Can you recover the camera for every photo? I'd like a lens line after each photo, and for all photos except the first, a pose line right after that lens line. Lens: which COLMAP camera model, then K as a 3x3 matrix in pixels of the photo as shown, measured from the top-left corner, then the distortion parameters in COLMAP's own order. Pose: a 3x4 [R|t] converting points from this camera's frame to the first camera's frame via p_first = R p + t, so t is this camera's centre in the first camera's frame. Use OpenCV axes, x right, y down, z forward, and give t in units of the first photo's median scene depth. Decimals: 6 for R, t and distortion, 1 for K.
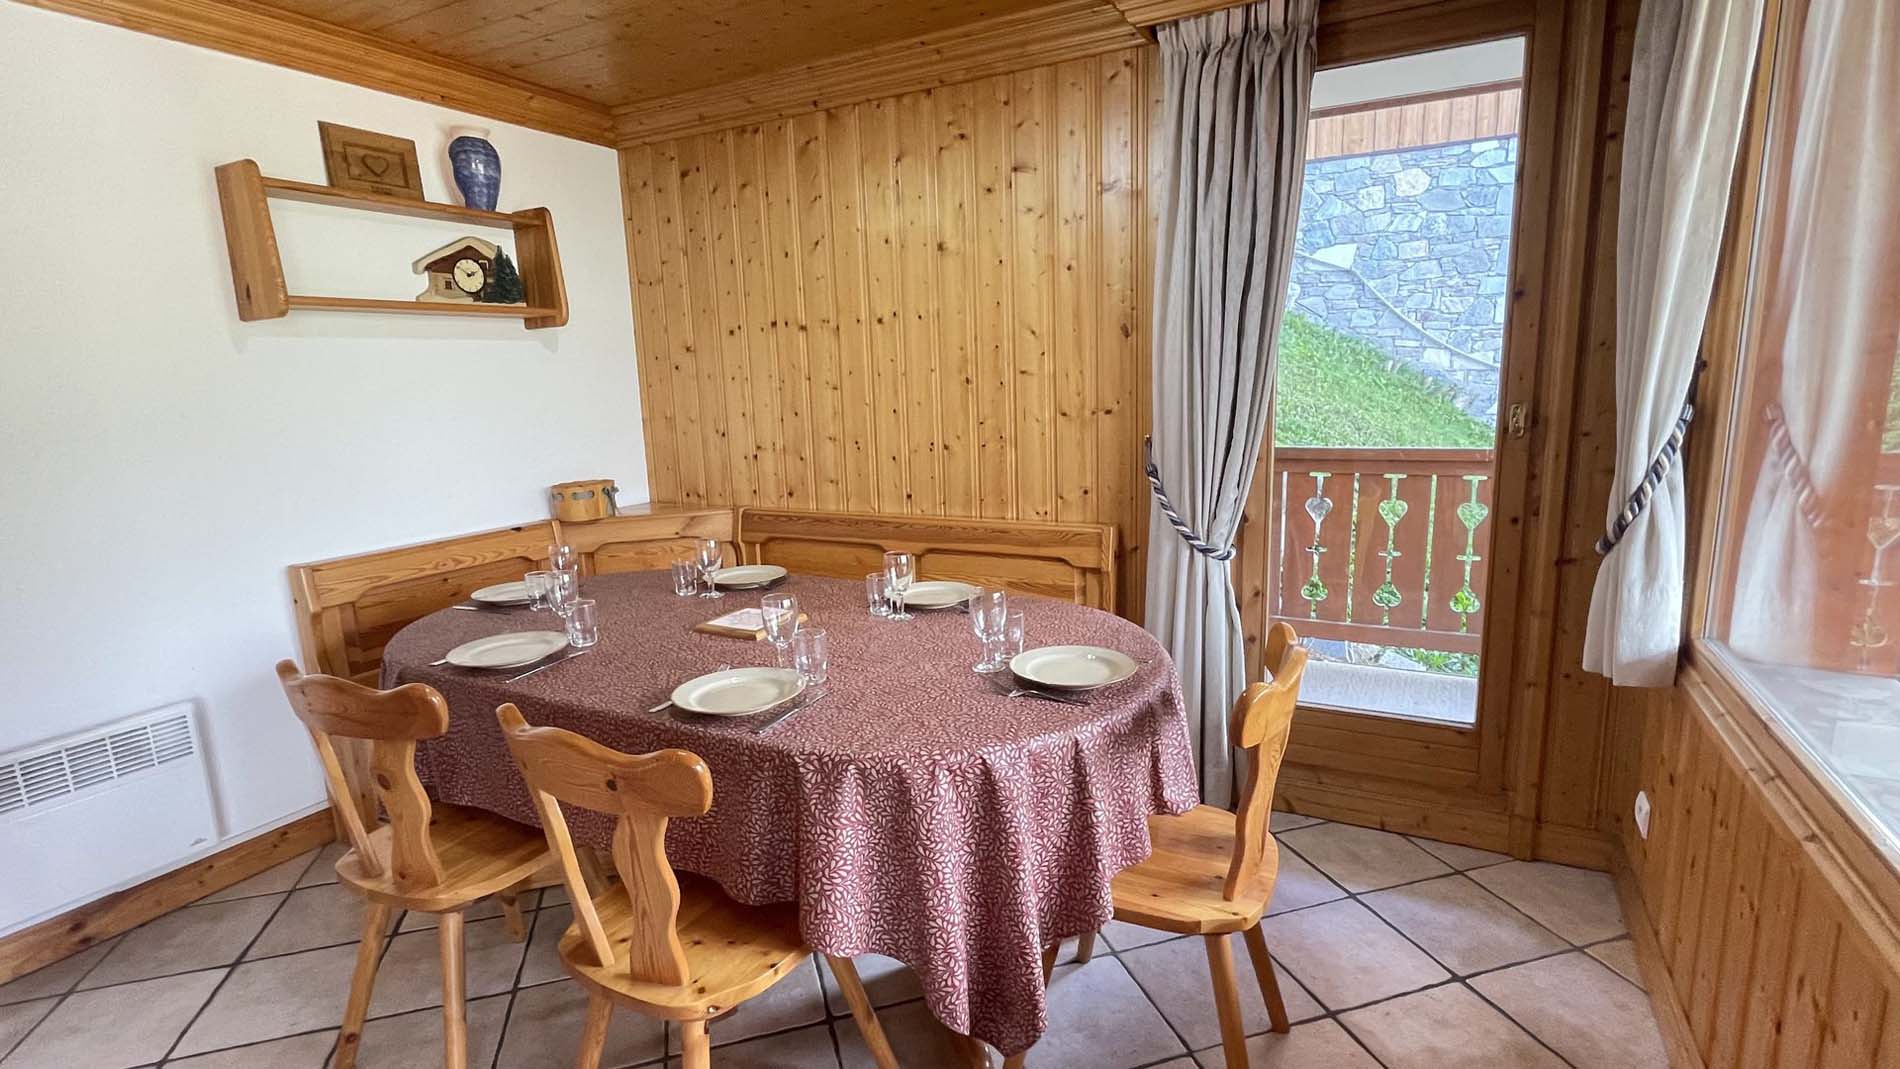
lens RADIAL K [[905.2, 0, 951.2], [0, 905.2, 542.2], [0, 0, 1]] dist [0.000625, 0.000042]
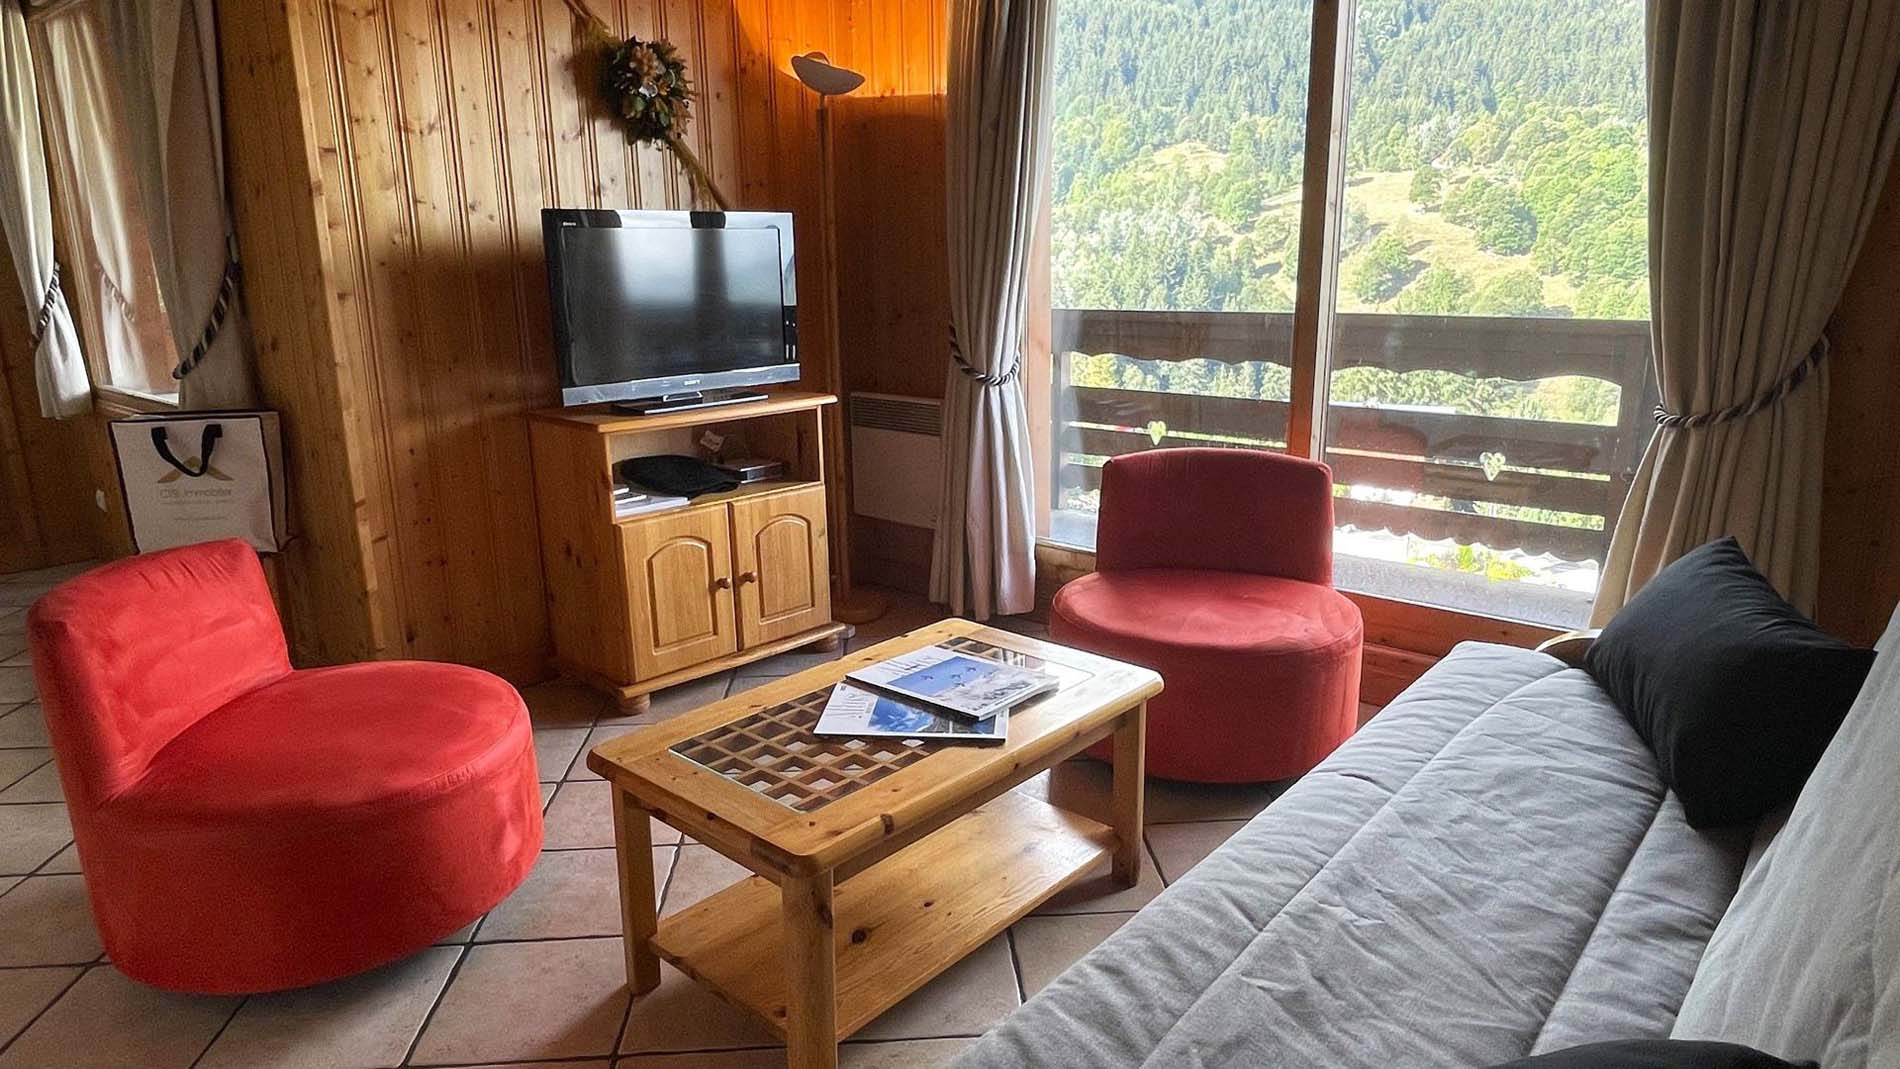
lens RADIAL K [[1149.1, 0, 950.7], [0, 1149.1, 544.2], [0, 0, 1]] dist [0.006290, 0.000764]
pose [[0.221861, -0.213486, 0.951421, -1.208392], [0.178269, 0.968173, 0.175675, 0.332128], [-0.958644, 0.130633, 0.252857, -1.346423]]
